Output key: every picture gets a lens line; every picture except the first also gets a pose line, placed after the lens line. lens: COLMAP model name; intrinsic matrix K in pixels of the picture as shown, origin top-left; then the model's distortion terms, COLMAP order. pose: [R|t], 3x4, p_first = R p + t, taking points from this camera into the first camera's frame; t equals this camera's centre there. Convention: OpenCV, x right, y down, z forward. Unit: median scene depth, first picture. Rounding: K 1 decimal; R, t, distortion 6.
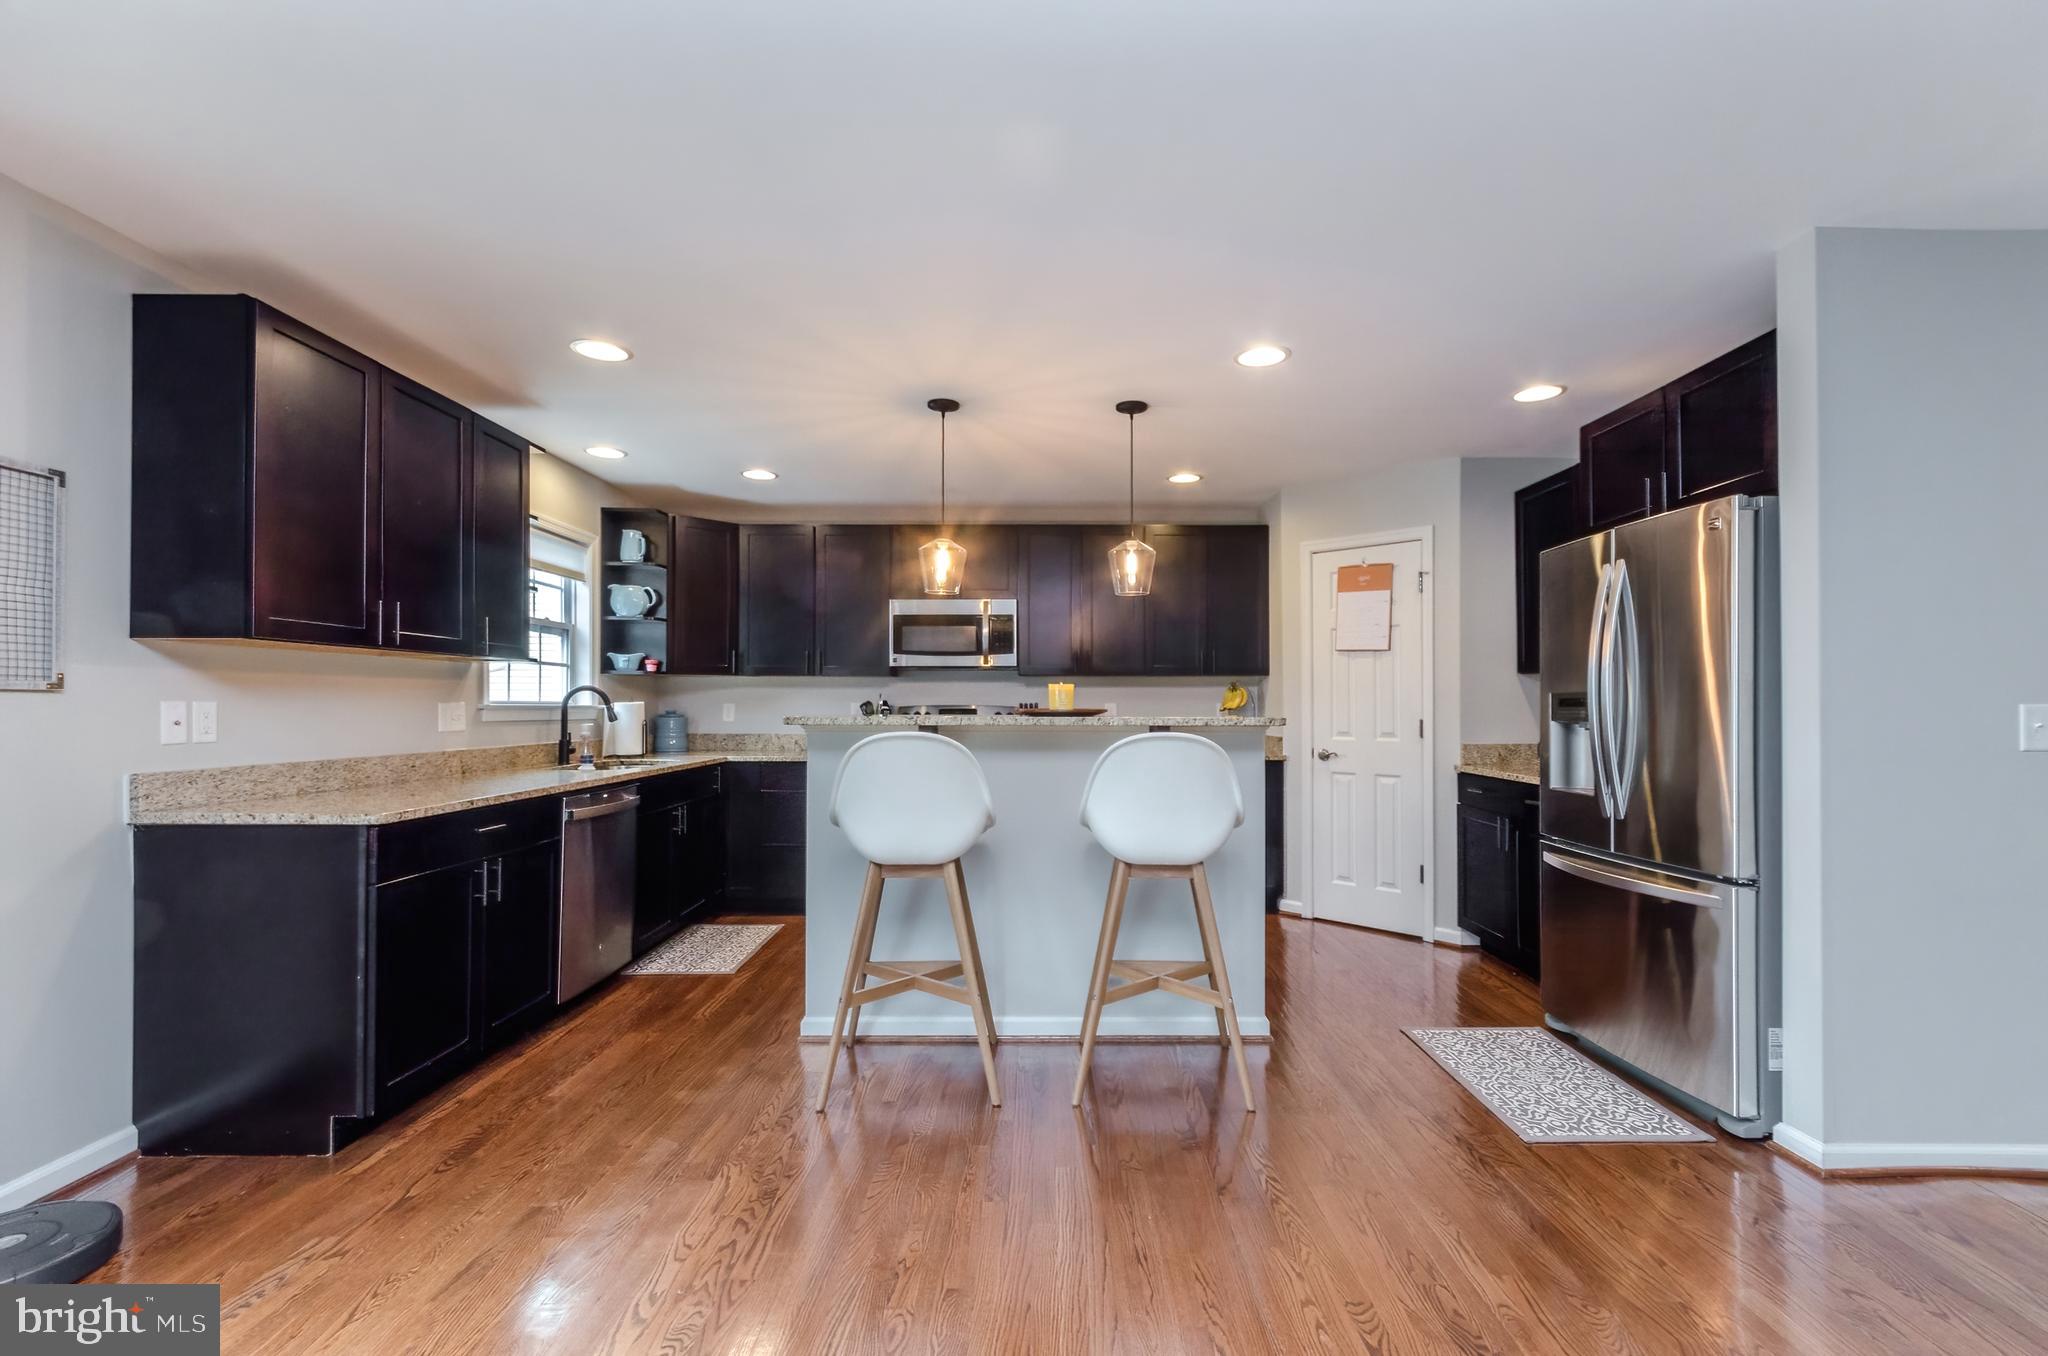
lens RADIAL K [[902.6, 0, 1055.6], [0, 902.6, 702.7], [0, 0, 1]] dist [0.002816, 0.000647]
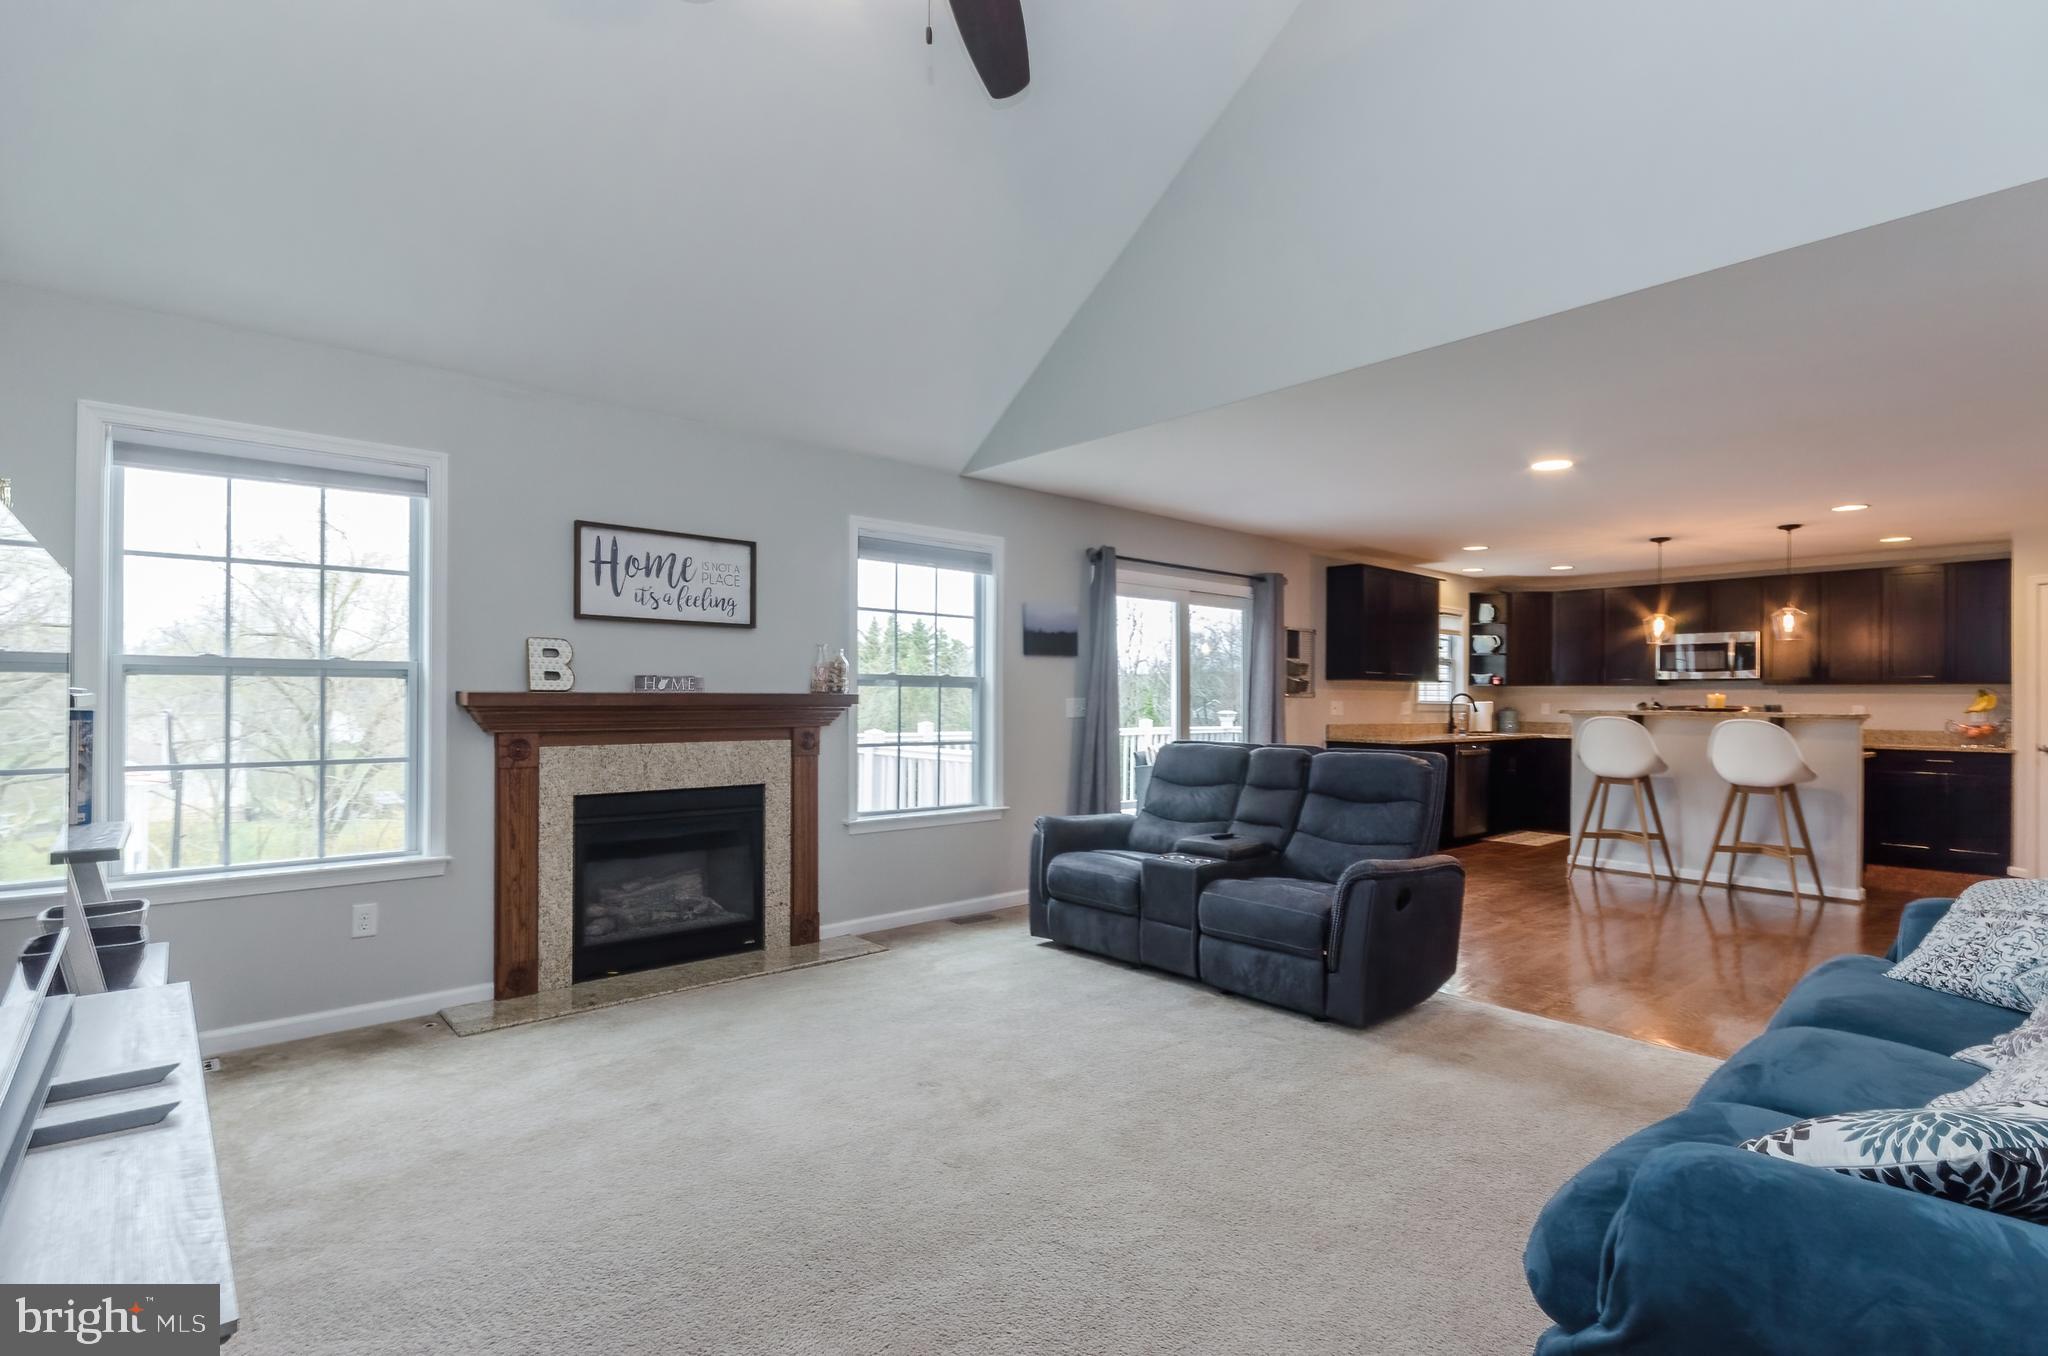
lens RADIAL K [[966.7, 0, 1045.9], [0, 966.7, 691.4], [0, 0, 1]] dist [0.002311, -0.003365]
pose [[0.651888, -0.000340, -0.758315, 0.425930], [-0.006877, 0.999956, -0.006361, -0.002984], [0.758284, 0.009362, 0.651857, -0.931679]]
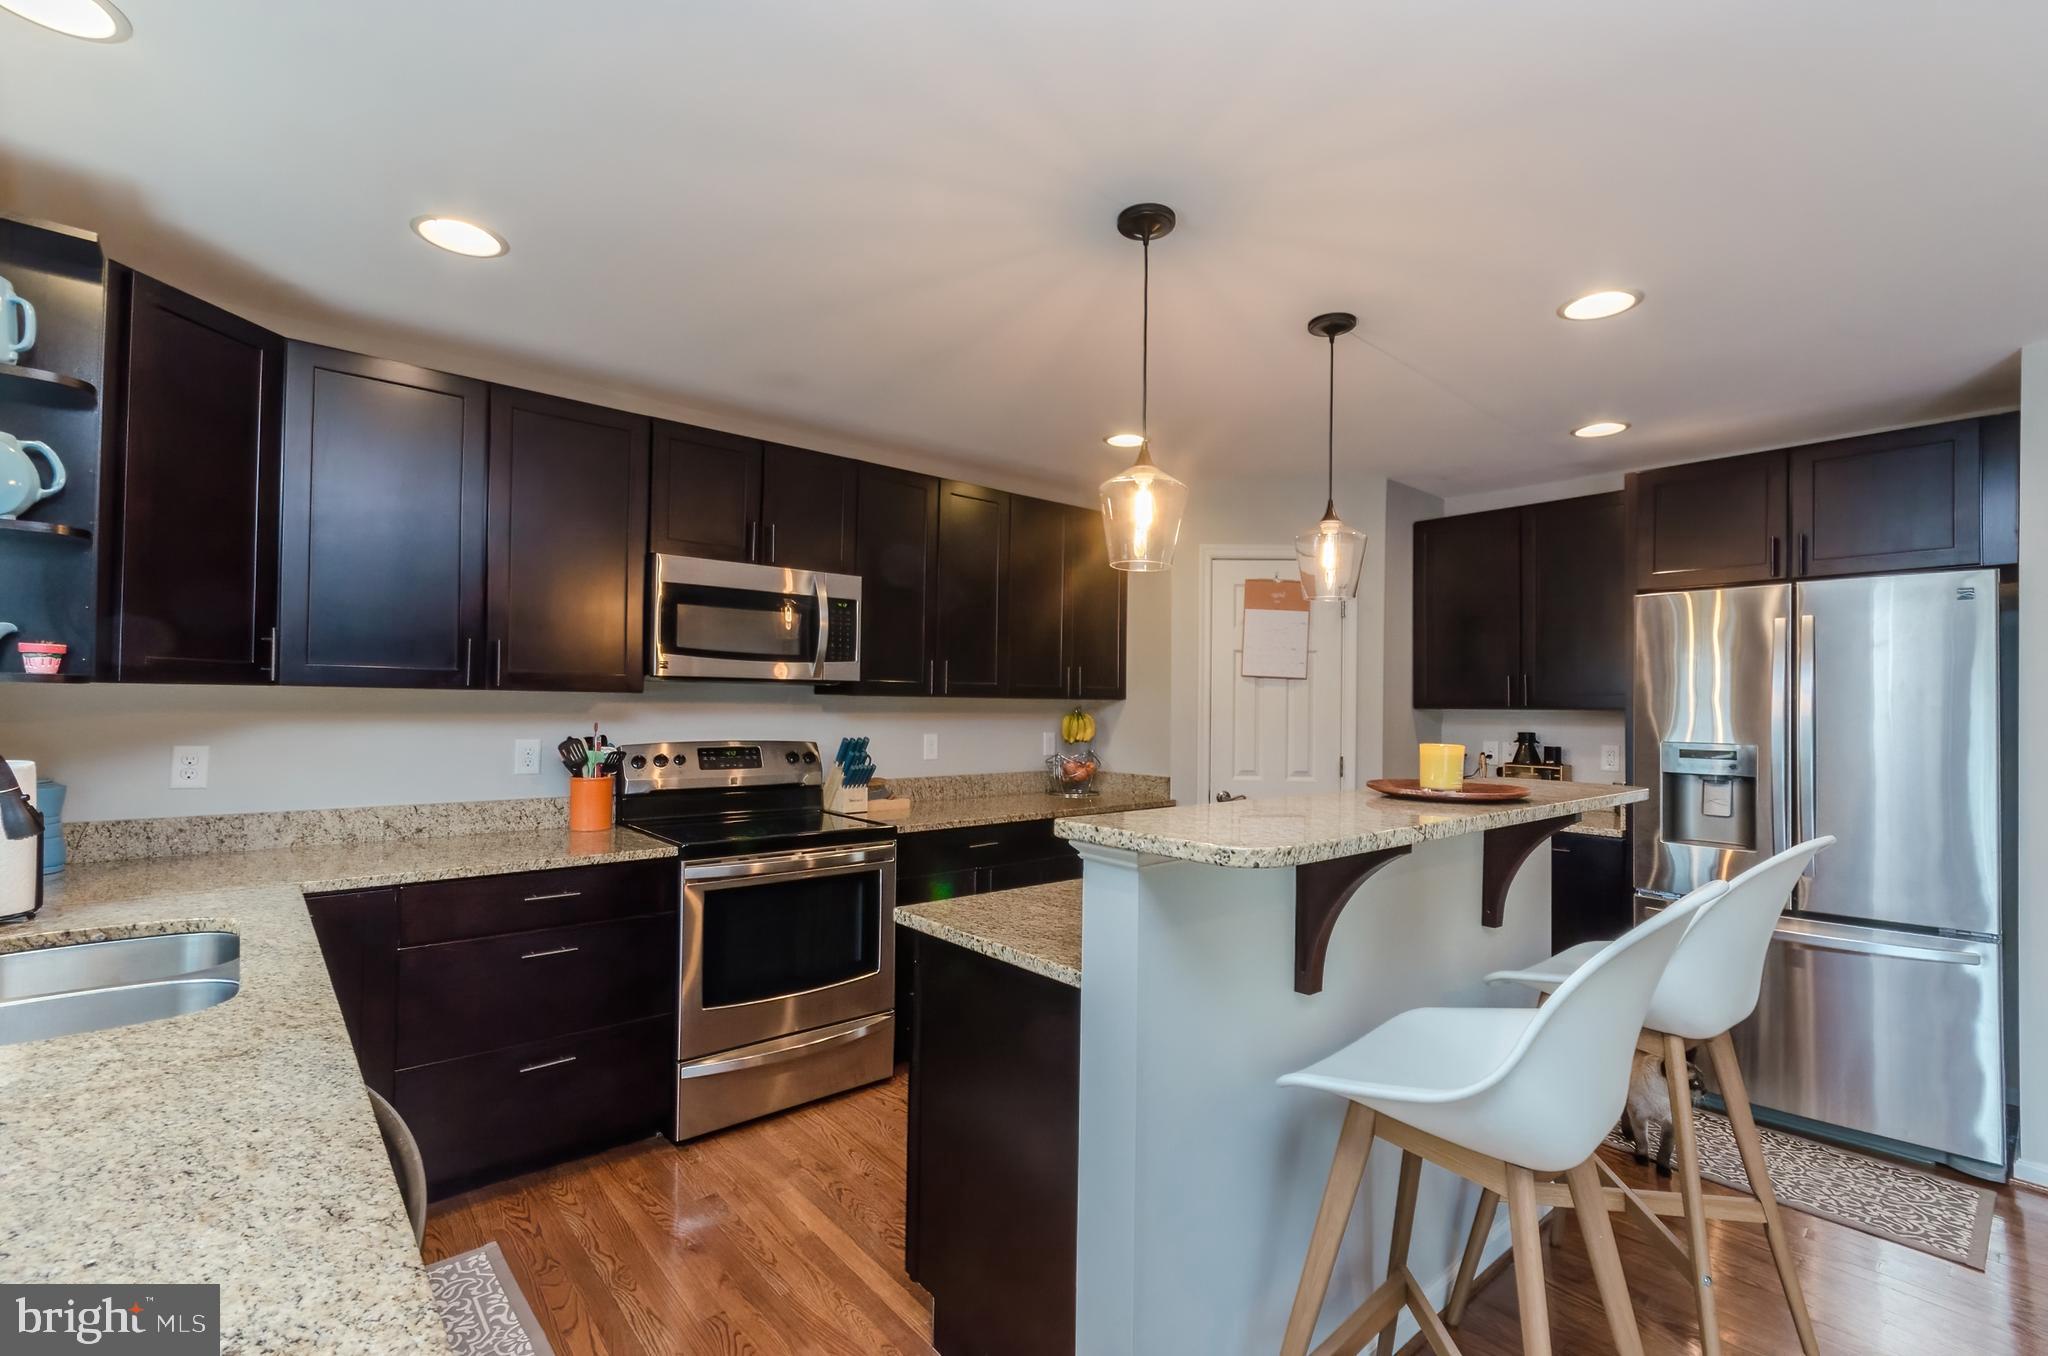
lens RADIAL K [[902.6, 0, 1045.9], [0, 902.6, 681.5], [0, 0, 1]] dist [0.002816, 0.000647]
pose [[0.754354, 0.026142, 0.655947, -0.412931], [-0.011409, 0.999578, -0.026717, -0.028283], [-0.656369, 0.012670, 0.754334, 0.494925]]
